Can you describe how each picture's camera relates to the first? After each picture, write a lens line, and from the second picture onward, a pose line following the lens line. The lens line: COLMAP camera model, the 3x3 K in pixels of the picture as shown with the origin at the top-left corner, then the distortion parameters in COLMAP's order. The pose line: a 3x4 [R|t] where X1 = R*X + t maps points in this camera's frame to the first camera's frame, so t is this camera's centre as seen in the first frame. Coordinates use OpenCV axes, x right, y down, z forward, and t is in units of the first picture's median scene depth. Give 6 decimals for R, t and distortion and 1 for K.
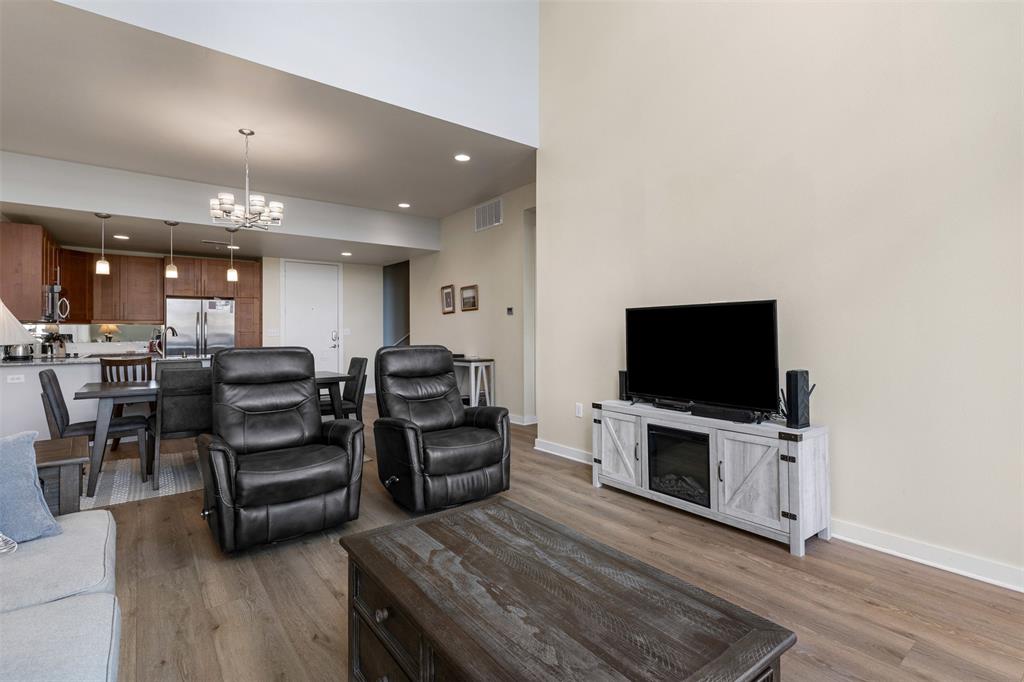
lens RADIAL K [[469.0, 0, 516.2], [0, 469.0, 335.4], [0, 0, 1]] dist [-0.013828, -0.000218]
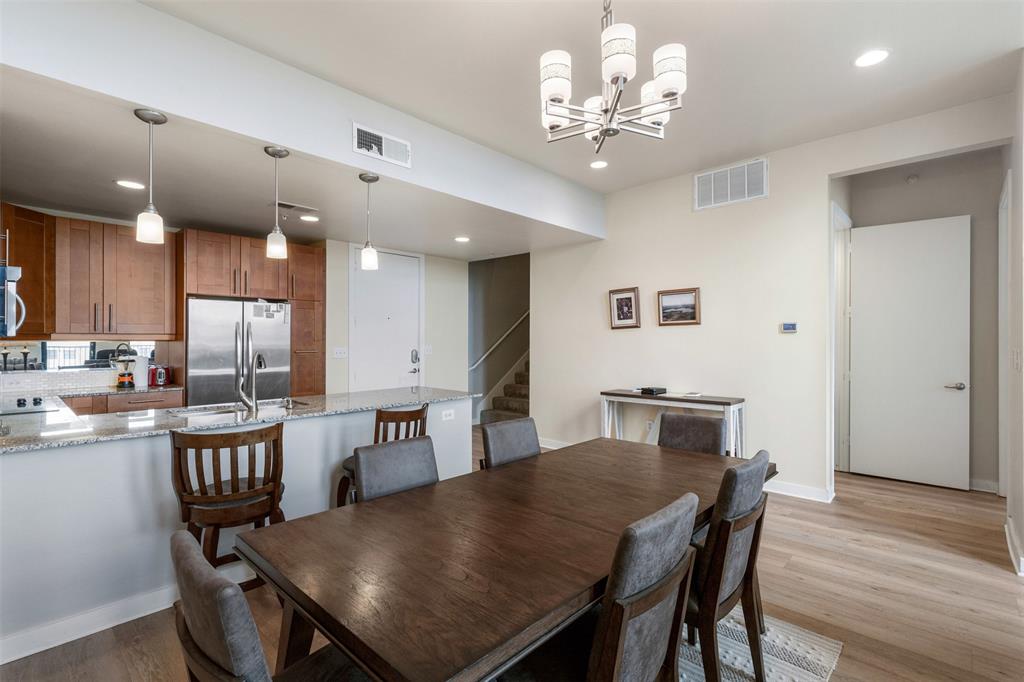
lens RADIAL K [[467.4, 0, 512.0], [0, 467.4, 341.0], [0, 0, 1]] dist [0.002456, 0.000242]
pose [[0.990378, 0.006756, 0.138223, -0.411486], [-0.005590, 0.999945, -0.008822, -0.020927], [-0.138275, 0.007964, 0.990362, 0.334837]]
